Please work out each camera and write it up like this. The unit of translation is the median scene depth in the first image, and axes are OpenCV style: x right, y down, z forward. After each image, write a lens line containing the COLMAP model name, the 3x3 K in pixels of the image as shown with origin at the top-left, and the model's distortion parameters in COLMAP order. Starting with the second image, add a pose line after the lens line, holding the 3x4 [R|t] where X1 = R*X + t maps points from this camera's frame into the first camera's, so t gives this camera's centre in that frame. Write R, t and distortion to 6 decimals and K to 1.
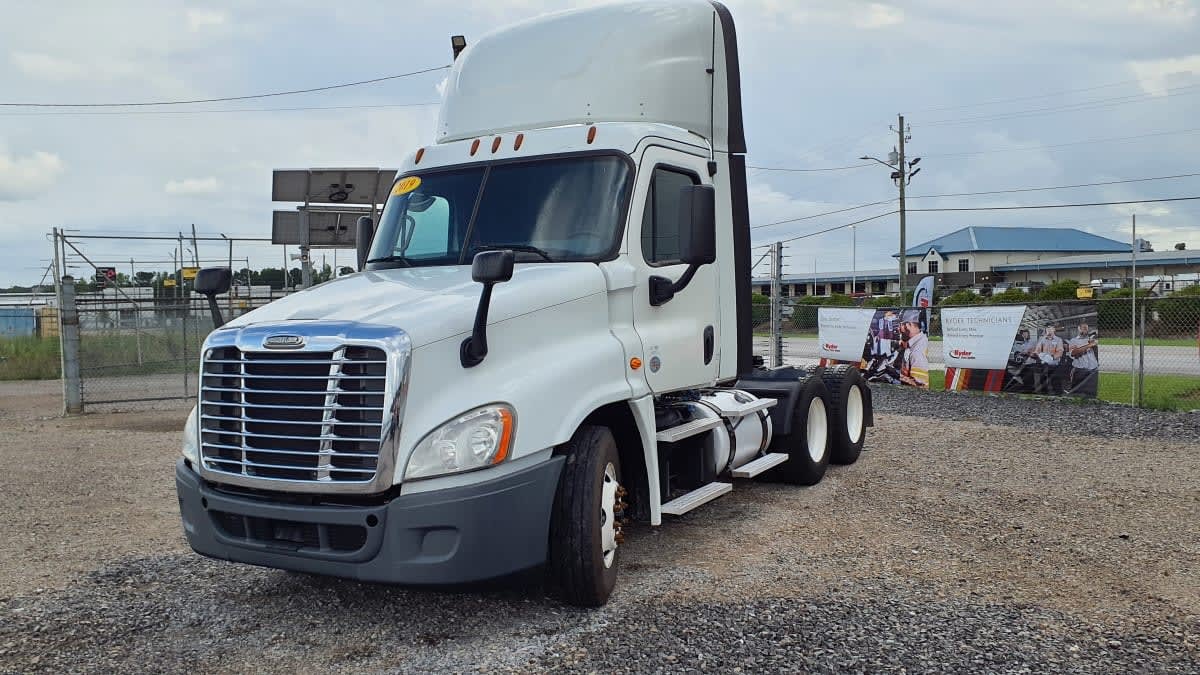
lens RADIAL K [[974.9, 0, 600.0], [0, 974.9, 337.5], [0, 0, 1]] dist [0.004107, 0.000418]
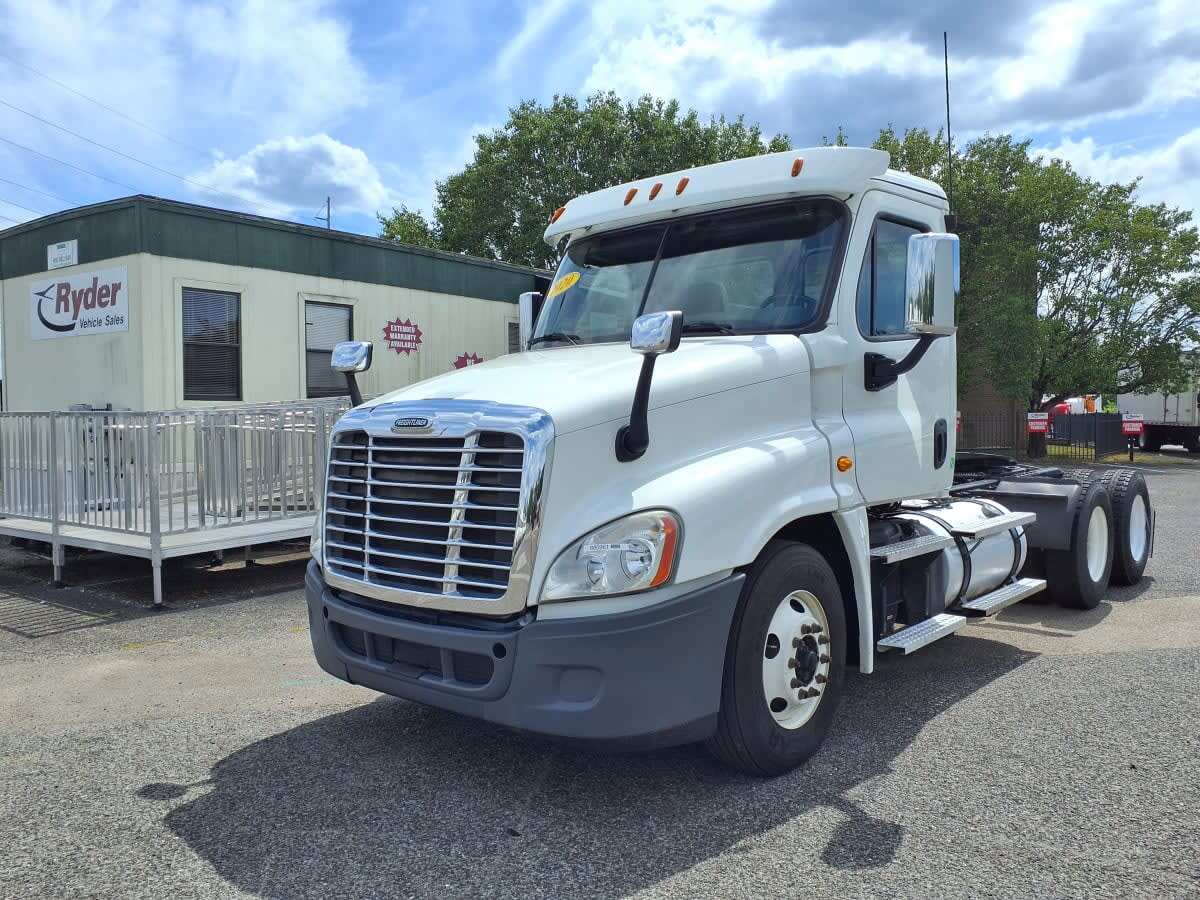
lens RADIAL K [[955.1, 0, 600.0], [0, 955.1, 450.0], [0, 0, 1]] dist [-0.001557, -0.004381]
pose [[0.977972, 0.022994, -0.207467, 0.003299], [-0.021651, 0.999727, 0.008746, 0.015328], [0.207612, -0.004062, 0.978203, 0.239555]]
